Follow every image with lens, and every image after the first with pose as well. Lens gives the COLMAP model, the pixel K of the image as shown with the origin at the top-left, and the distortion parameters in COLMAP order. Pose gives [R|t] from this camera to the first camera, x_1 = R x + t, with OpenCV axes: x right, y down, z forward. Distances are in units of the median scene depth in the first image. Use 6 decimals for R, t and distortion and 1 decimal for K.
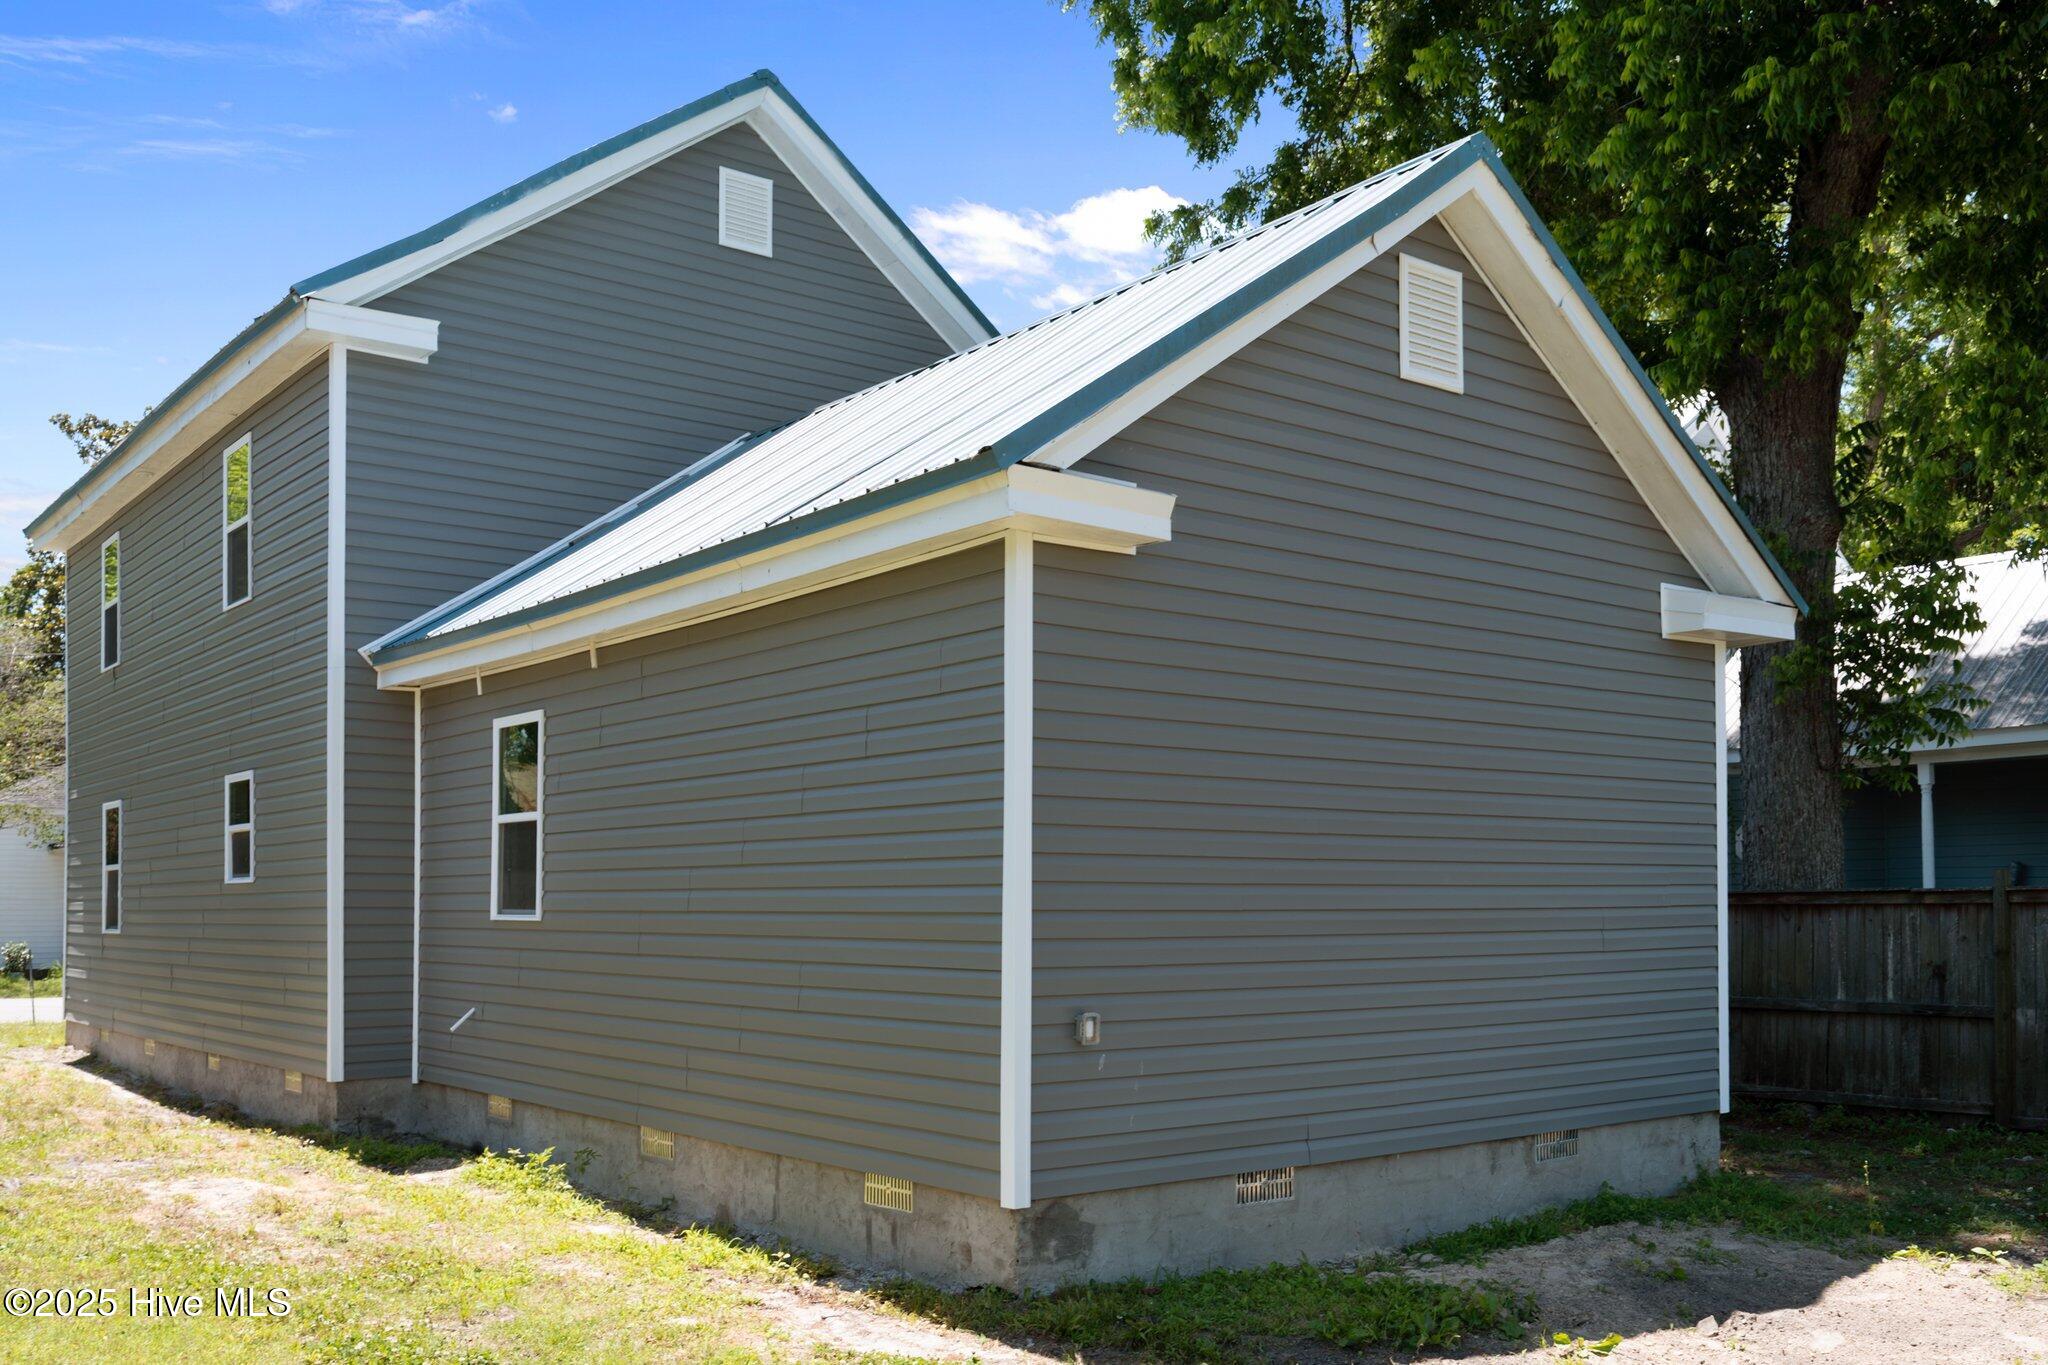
lens RADIAL K [[1804.0, 0, 1024.0], [0, 1804.0, 682.5], [0, 0, 1]] dist [0.001710, -0.001651]
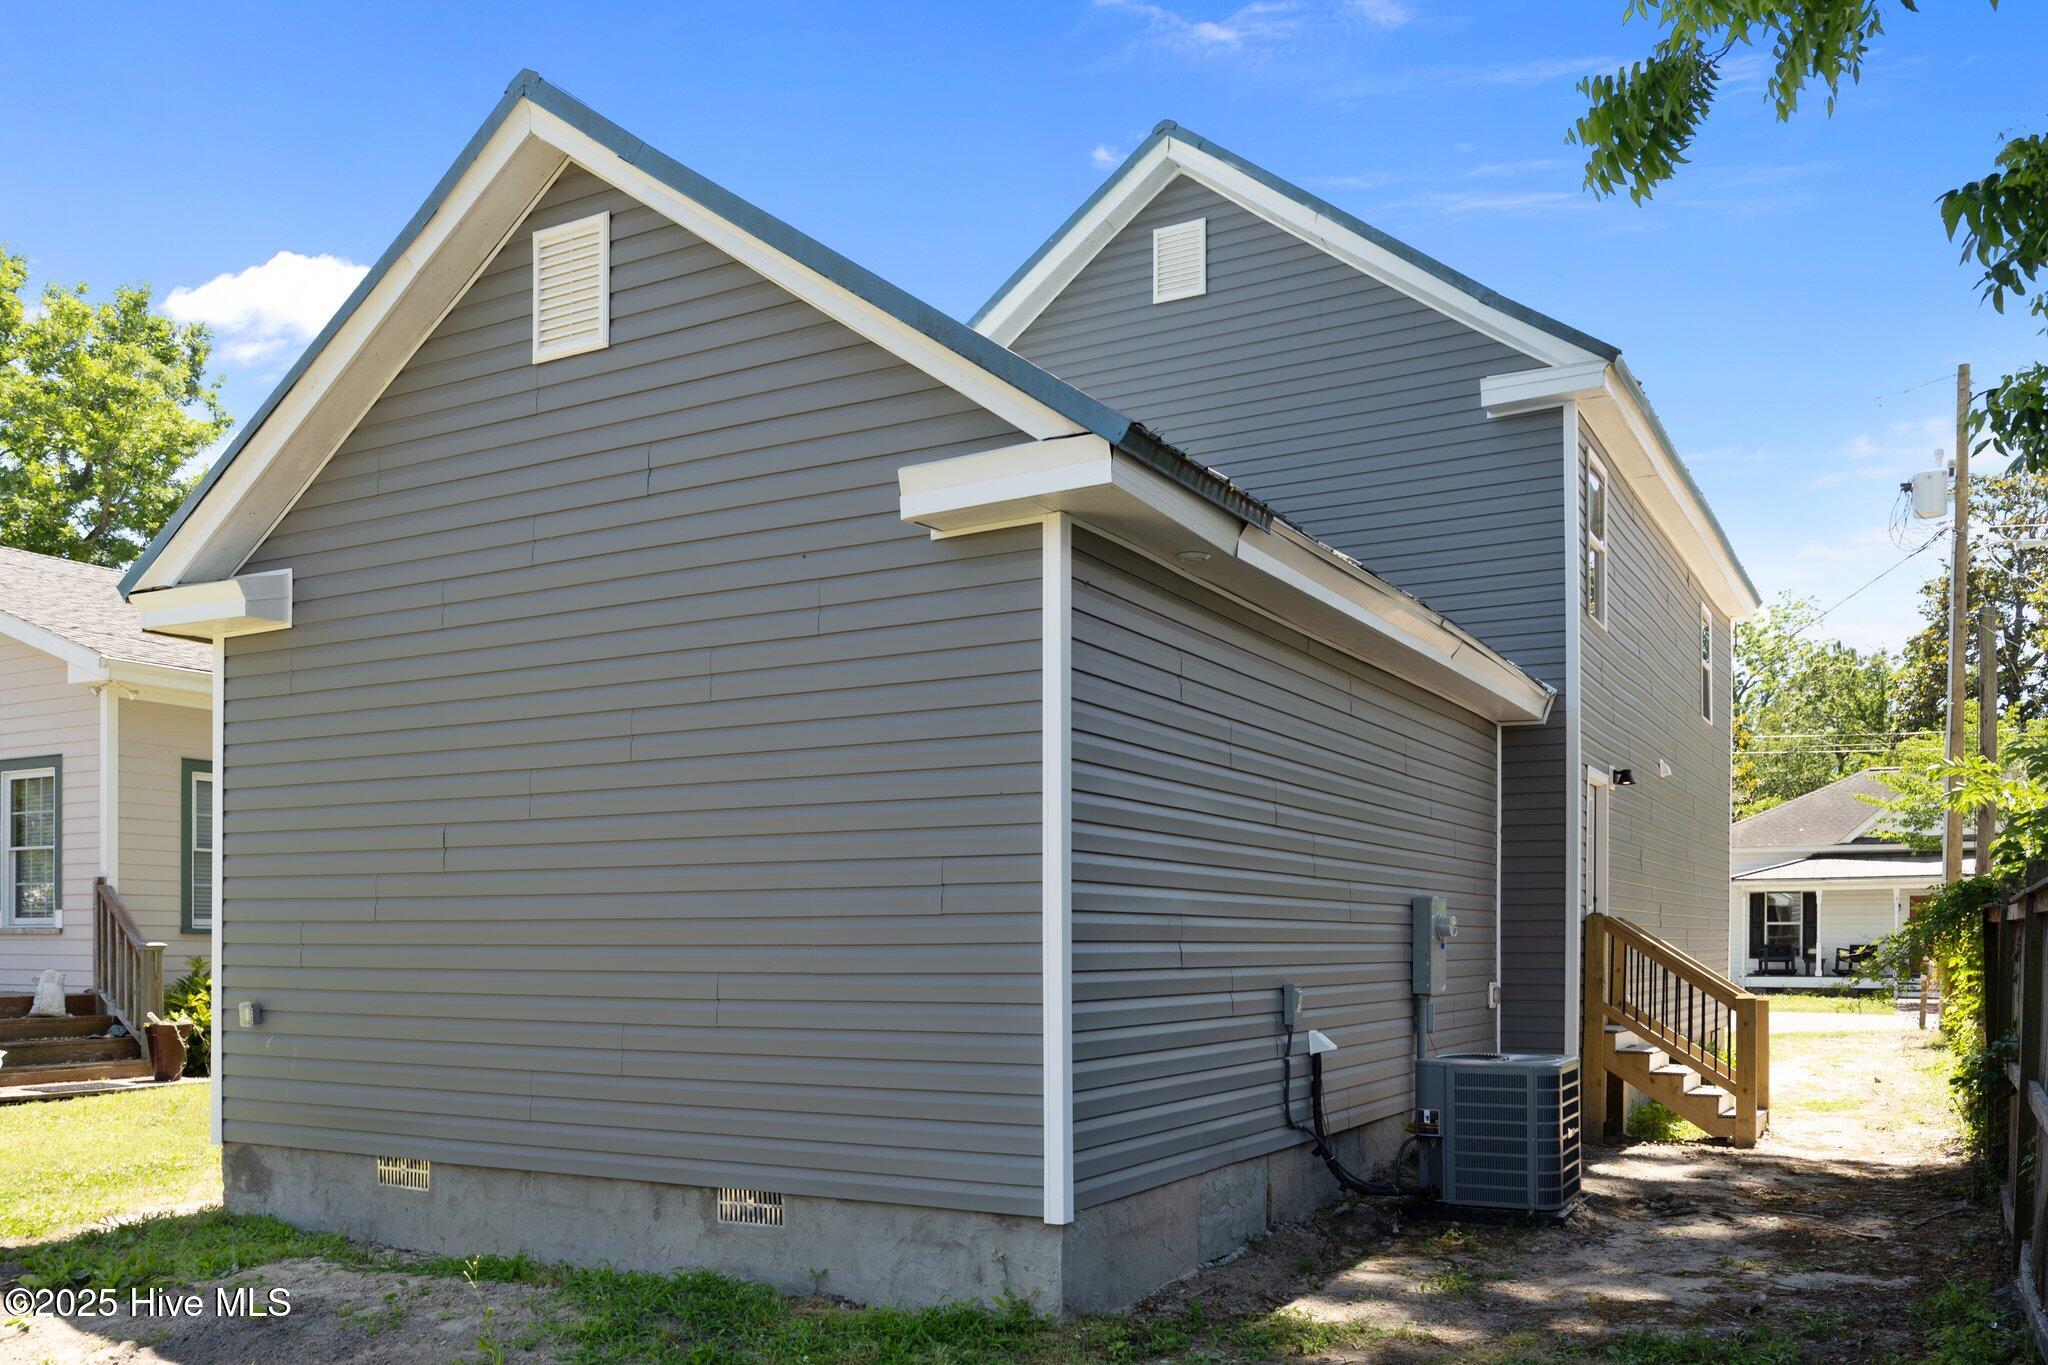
lens RADIAL K [[1578.0, 0, 1024.2], [0, 1578.0, 773.1], [0, 0, 1]] dist [-0.002097, -0.002187]
pose [[0.406235, -0.085852, -0.909727, 1.021670], [0.113278, 0.992628, -0.043091, 0.107793], [0.906720, -0.085547, 0.412965, 0.844028]]
